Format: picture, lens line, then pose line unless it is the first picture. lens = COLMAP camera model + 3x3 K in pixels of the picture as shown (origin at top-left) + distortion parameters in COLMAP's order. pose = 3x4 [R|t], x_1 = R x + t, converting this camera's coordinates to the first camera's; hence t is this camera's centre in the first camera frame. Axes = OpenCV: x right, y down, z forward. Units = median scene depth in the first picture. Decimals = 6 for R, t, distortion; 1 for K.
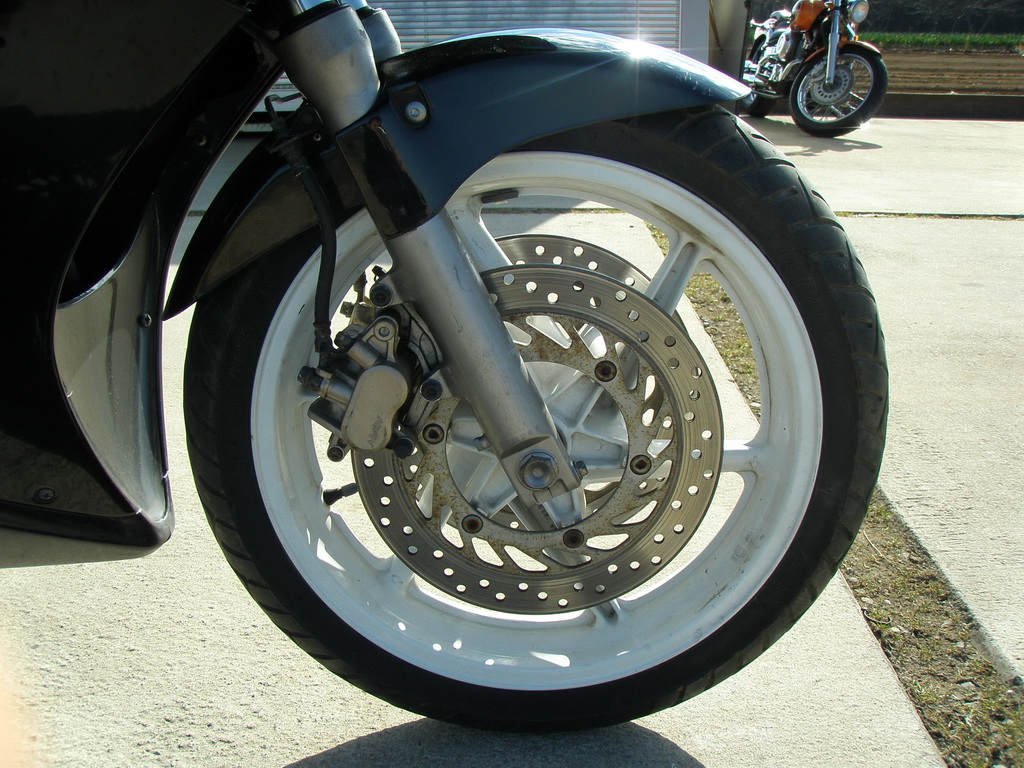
lens RADIAL K [[1141.9, 0, 509.2], [0, 1141.9, 400.2], [0, 0, 1]] dist [-0.209137, 0.209130]
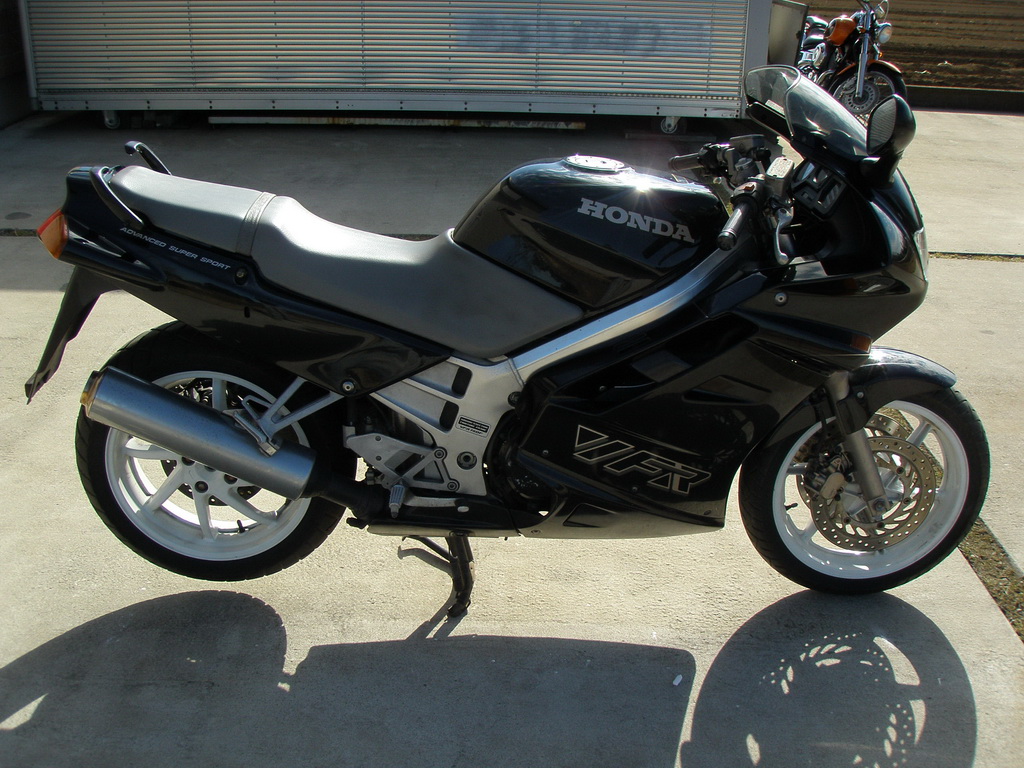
lens RADIAL K [[1141.9, 0, 509.2], [0, 1141.9, 400.2], [0, 0, 1]] dist [-0.209137, 0.209130]
pose [[0.999288, 0.018010, 0.033151, -0.880221], [-0.020936, 0.995707, 0.090168, -0.383040], [-0.031384, -0.090798, 0.995375, -1.559024]]
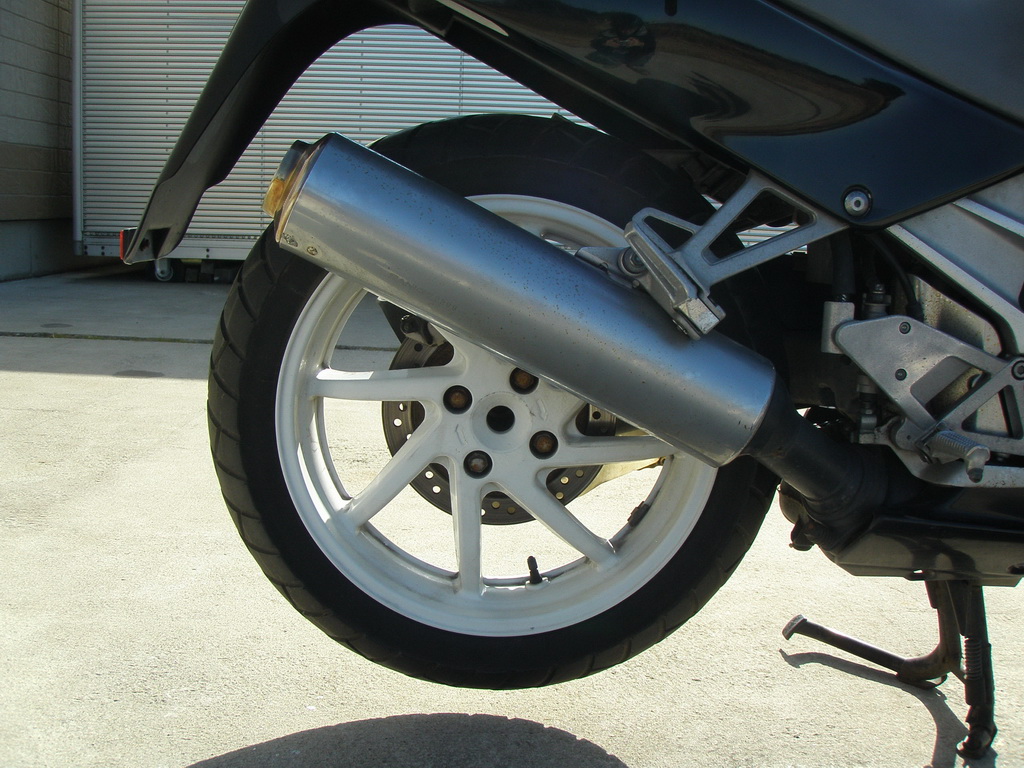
lens RADIAL K [[1141.9, 0, 509.2], [0, 1141.9, 400.2], [0, 0, 1]] dist [-0.209137, 0.209130]
pose [[0.998866, 0.042146, 0.022124, -1.458762], [-0.038428, 0.988287, -0.147691, 0.142065], [-0.028090, 0.146674, 0.988786, -0.283756]]
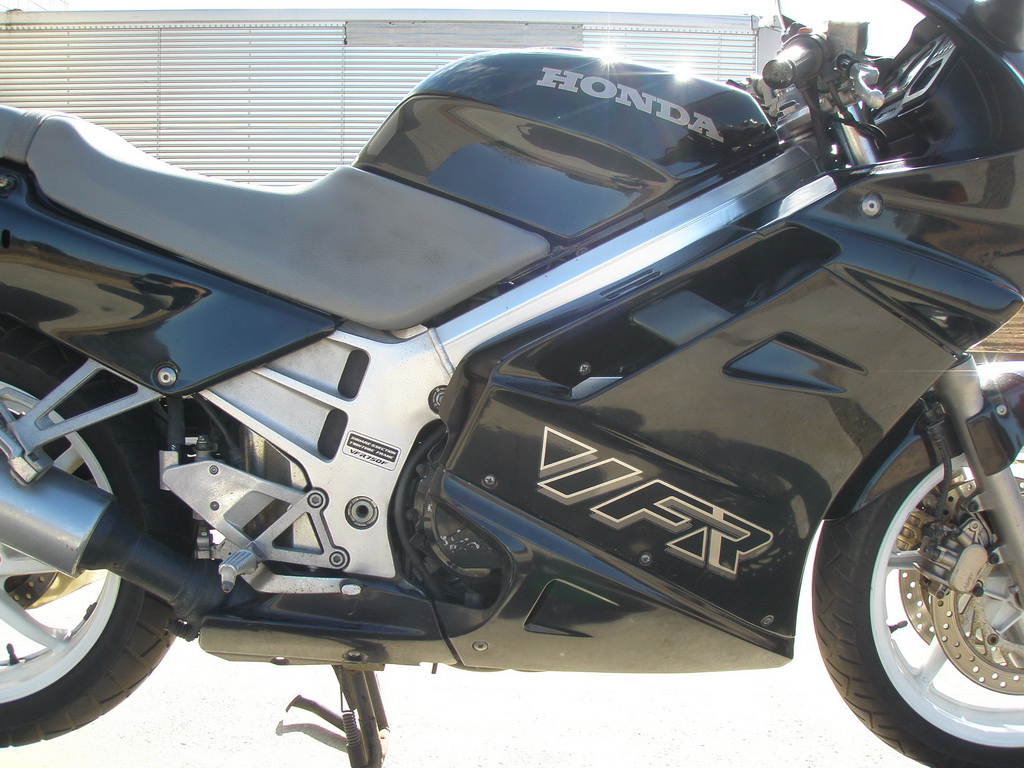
lens RADIAL K [[1141.9, 0, 509.2], [0, 1141.9, 400.2], [0, 0, 1]] dist [-0.209137, 0.209130]
pose [[0.999514, 0.020878, 0.023150, -0.742592], [-0.015568, 0.977670, -0.209567, 0.104131], [-0.027008, 0.209104, 0.977520, -0.632633]]
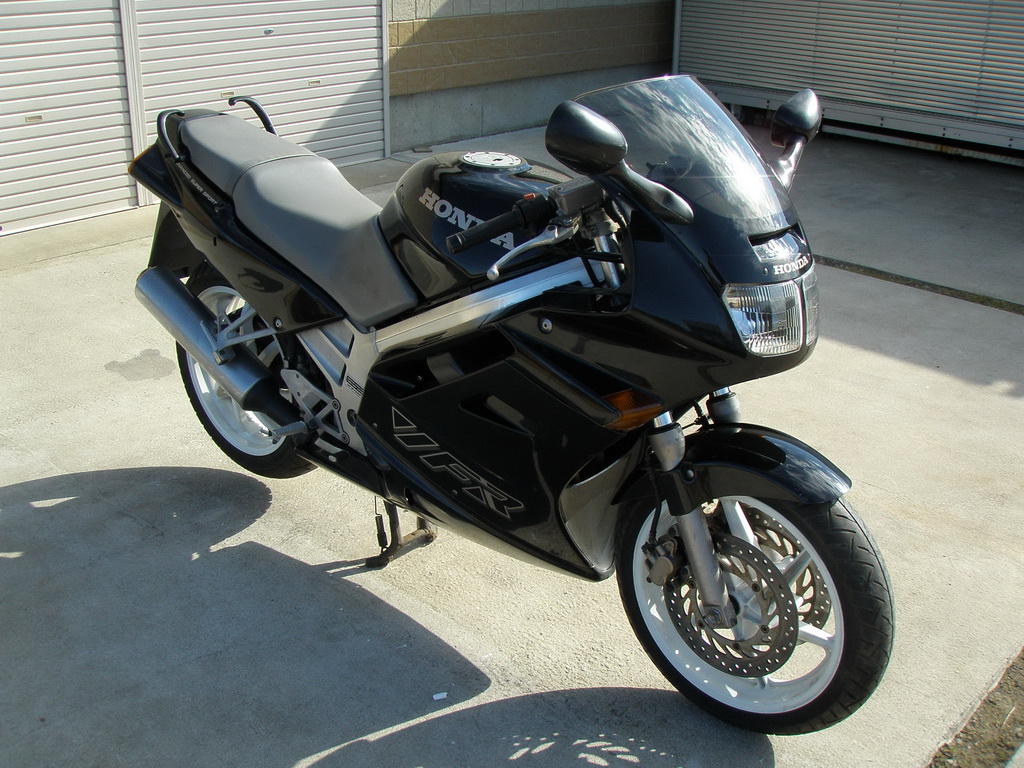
lens RADIAL K [[1141.9, 0, 509.2], [0, 1141.9, 400.2], [0, 0, 1]] dist [-0.209137, 0.209130]
pose [[0.748823, 0.281402, -0.600064, 0.856335], [-0.225701, 0.959544, 0.168328, -0.583584], [0.623156, 0.009388, 0.782041, -0.986396]]
